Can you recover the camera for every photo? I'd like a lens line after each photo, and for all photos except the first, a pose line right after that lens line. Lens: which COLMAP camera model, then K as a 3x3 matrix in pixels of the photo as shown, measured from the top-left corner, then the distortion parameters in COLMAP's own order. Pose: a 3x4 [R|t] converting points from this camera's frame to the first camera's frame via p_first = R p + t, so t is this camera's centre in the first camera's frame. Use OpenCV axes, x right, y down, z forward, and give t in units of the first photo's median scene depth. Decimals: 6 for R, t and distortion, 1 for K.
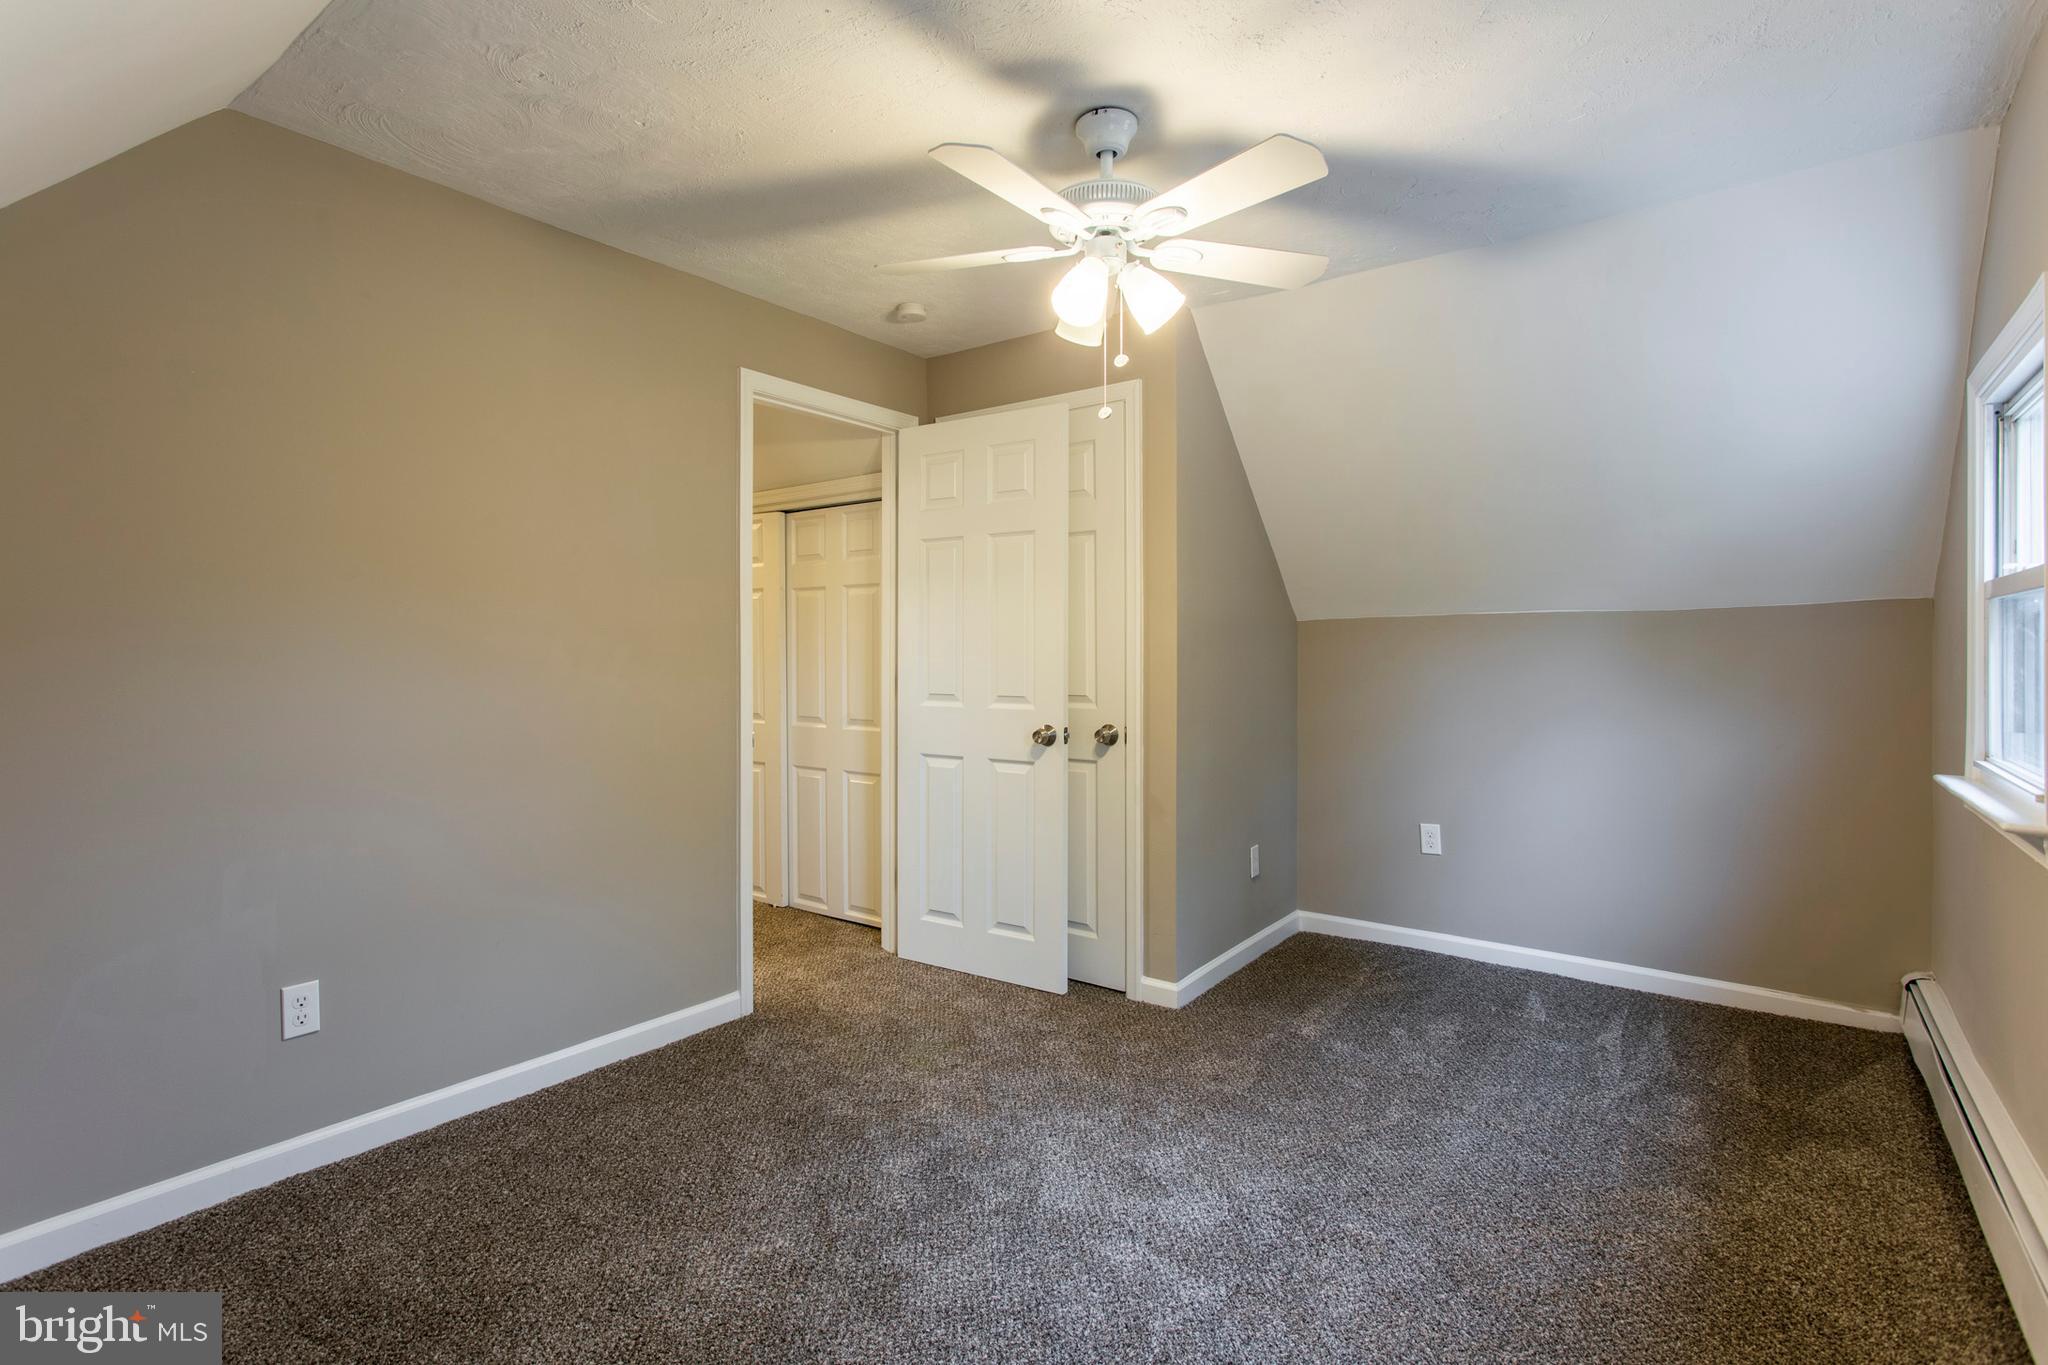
lens RADIAL K [[997.7, 0, 992.1], [0, 997.7, 666.9], [0, 0, 1]] dist [-0.002139, 0.005359]
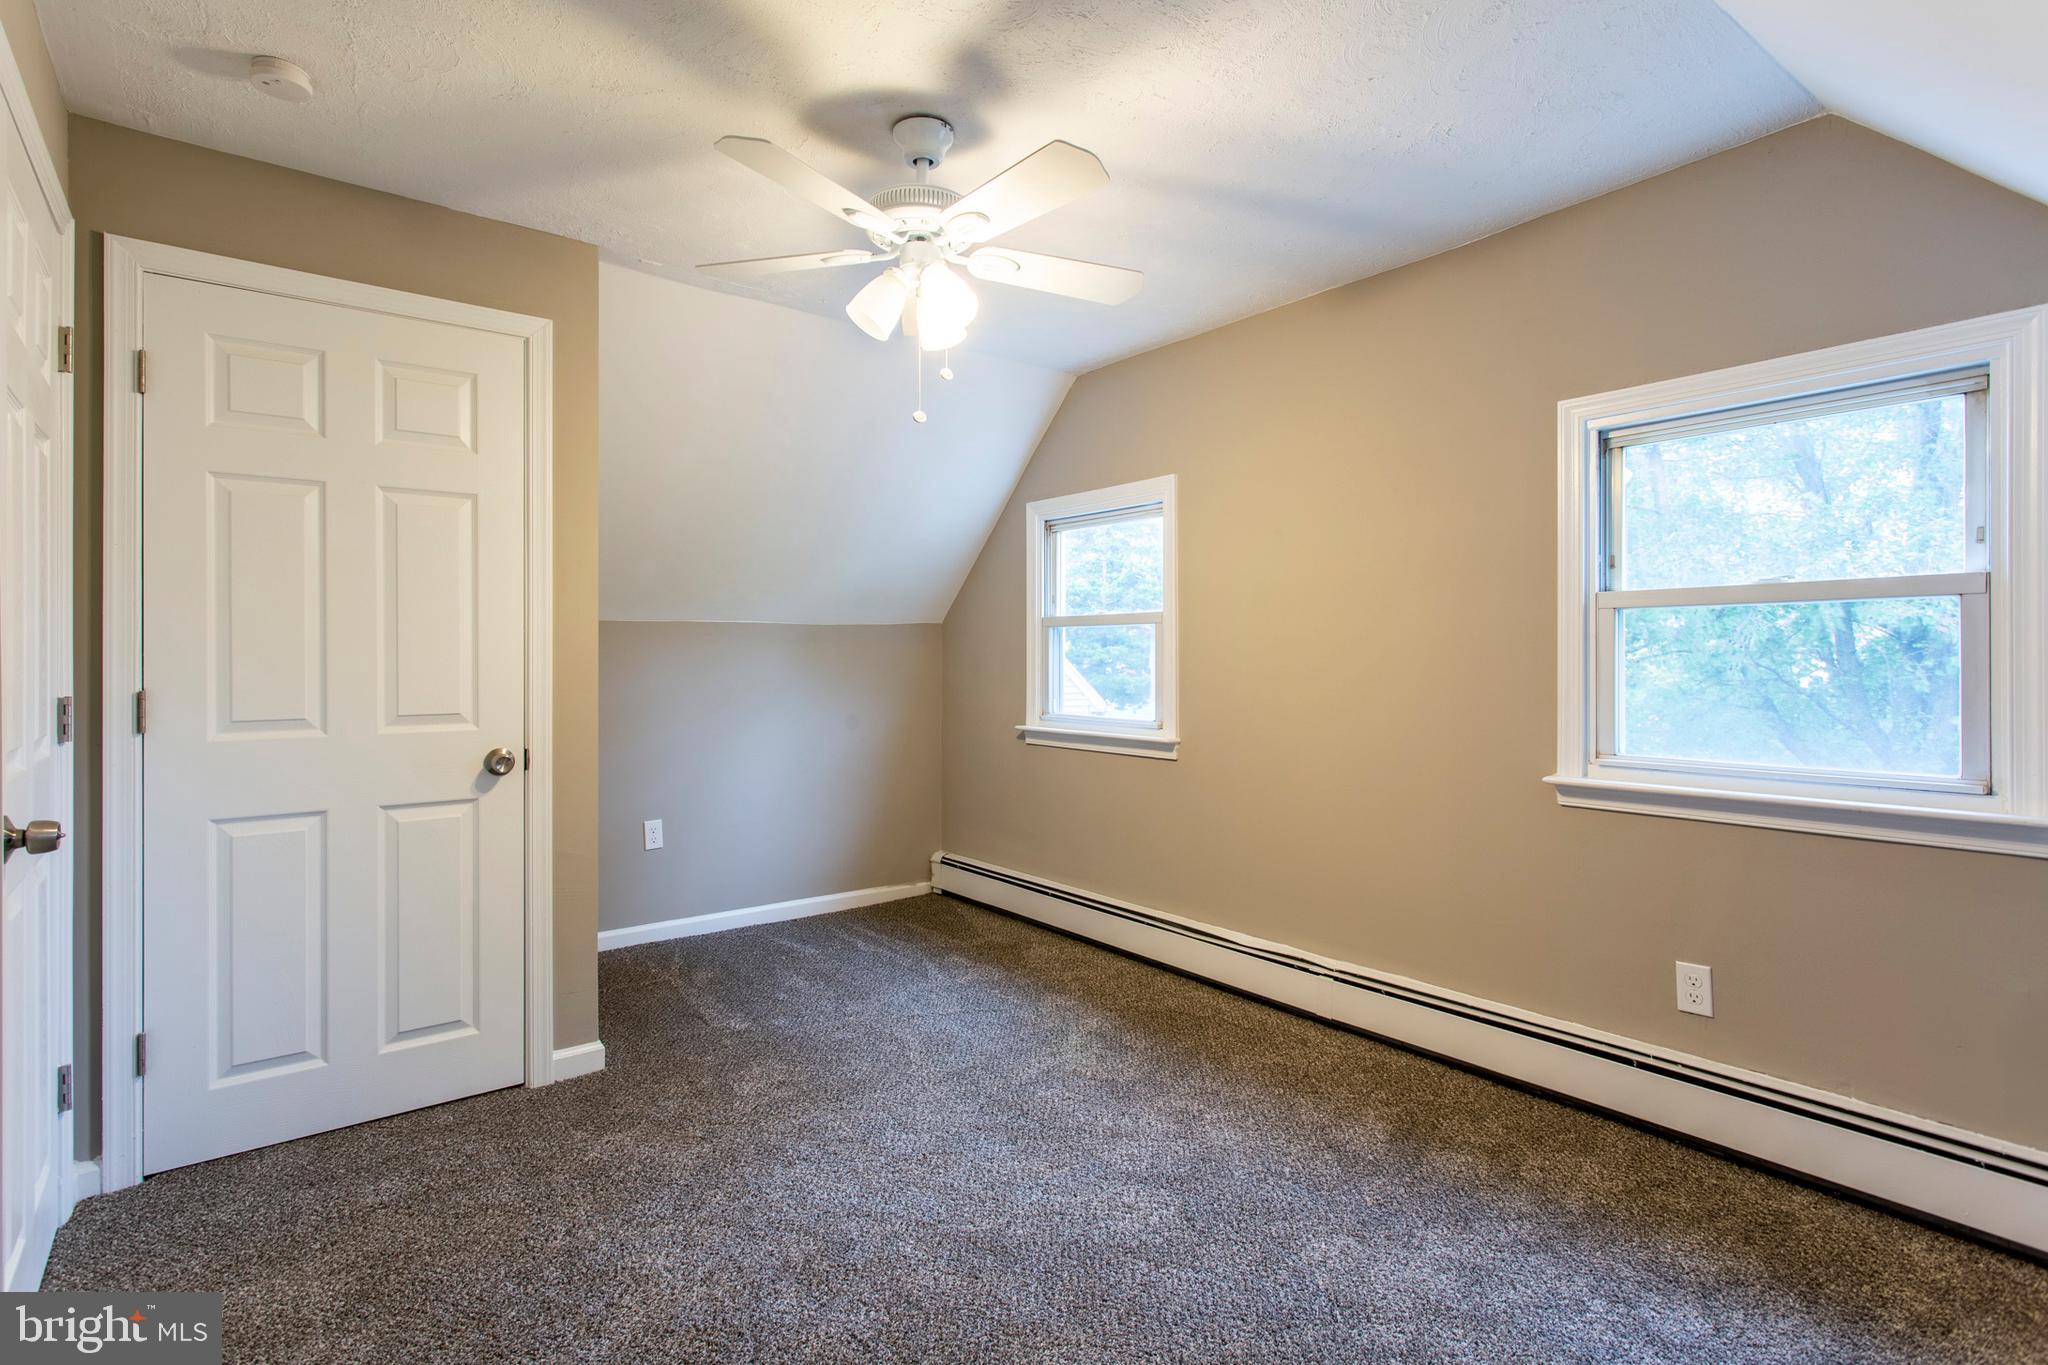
lens RADIAL K [[994.8, 0, 1024.0], [0, 994.8, 682.5], [0, 0, 1]] dist [0.000351, 0.000740]
pose [[0.228979, -0.024052, 0.973134, -0.567785], [0.015334, 0.999660, 0.021099, -0.003816], [-0.973311, 0.010091, 0.229270, 0.448219]]
